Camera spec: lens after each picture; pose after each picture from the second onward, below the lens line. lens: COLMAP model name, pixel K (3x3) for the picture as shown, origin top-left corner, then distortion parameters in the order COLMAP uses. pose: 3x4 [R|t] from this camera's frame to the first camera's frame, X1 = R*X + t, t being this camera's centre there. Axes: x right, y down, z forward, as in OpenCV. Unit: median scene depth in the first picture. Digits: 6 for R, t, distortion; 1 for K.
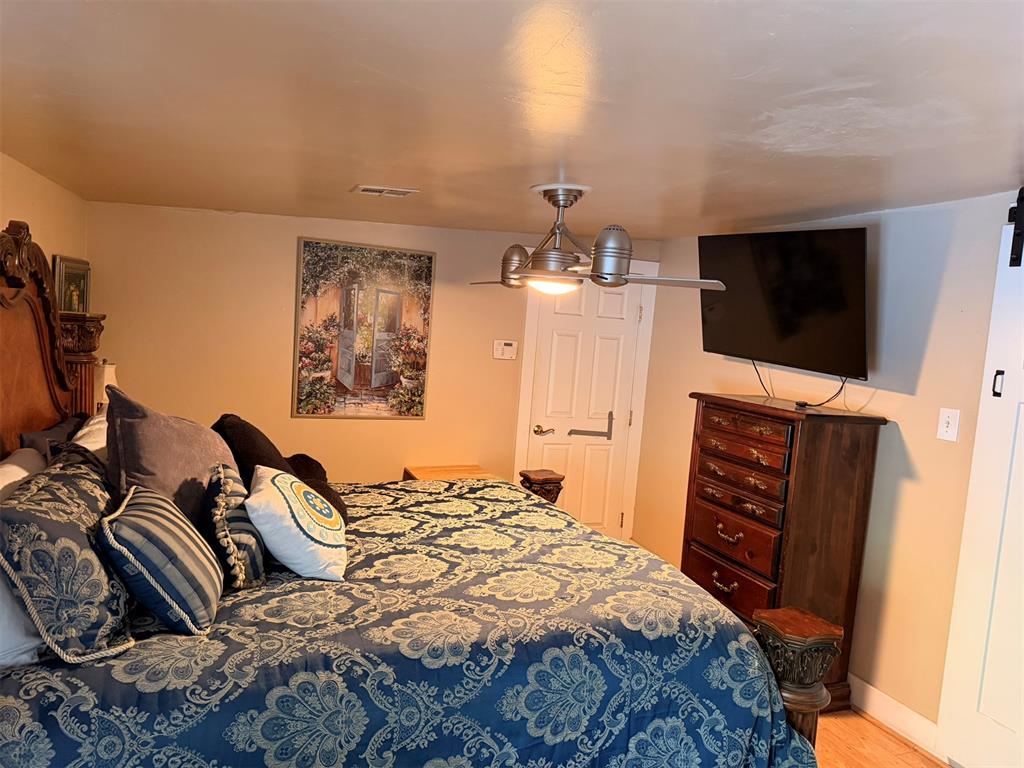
lens RADIAL K [[677.5, 0, 512.0], [0, 677.5, 384.0], [0, 0, 1]] dist [0.034117, -0.059771]
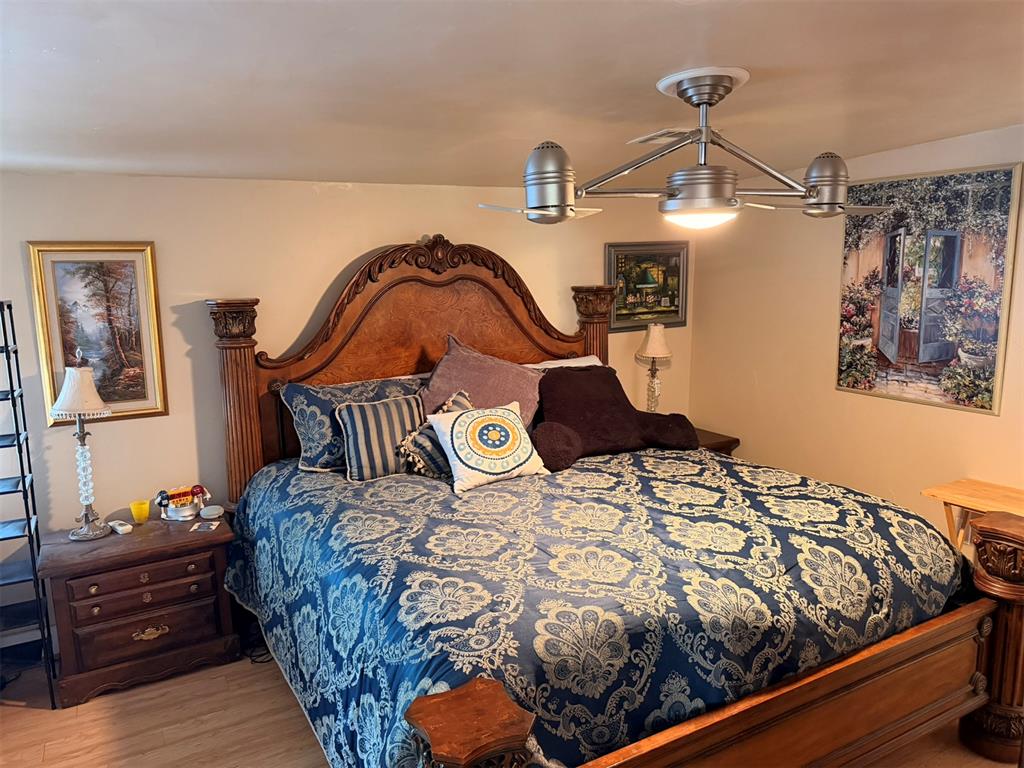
lens RADIAL K [[677.5, 0, 512.0], [0, 677.5, 384.0], [0, 0, 1]] dist [0.034117, -0.059771]
pose [[0.171958, 0.092649, -0.980738, 0.472403], [-0.052451, 0.995016, 0.084801, -0.011285], [0.983707, 0.036859, 0.175961, 0.422832]]
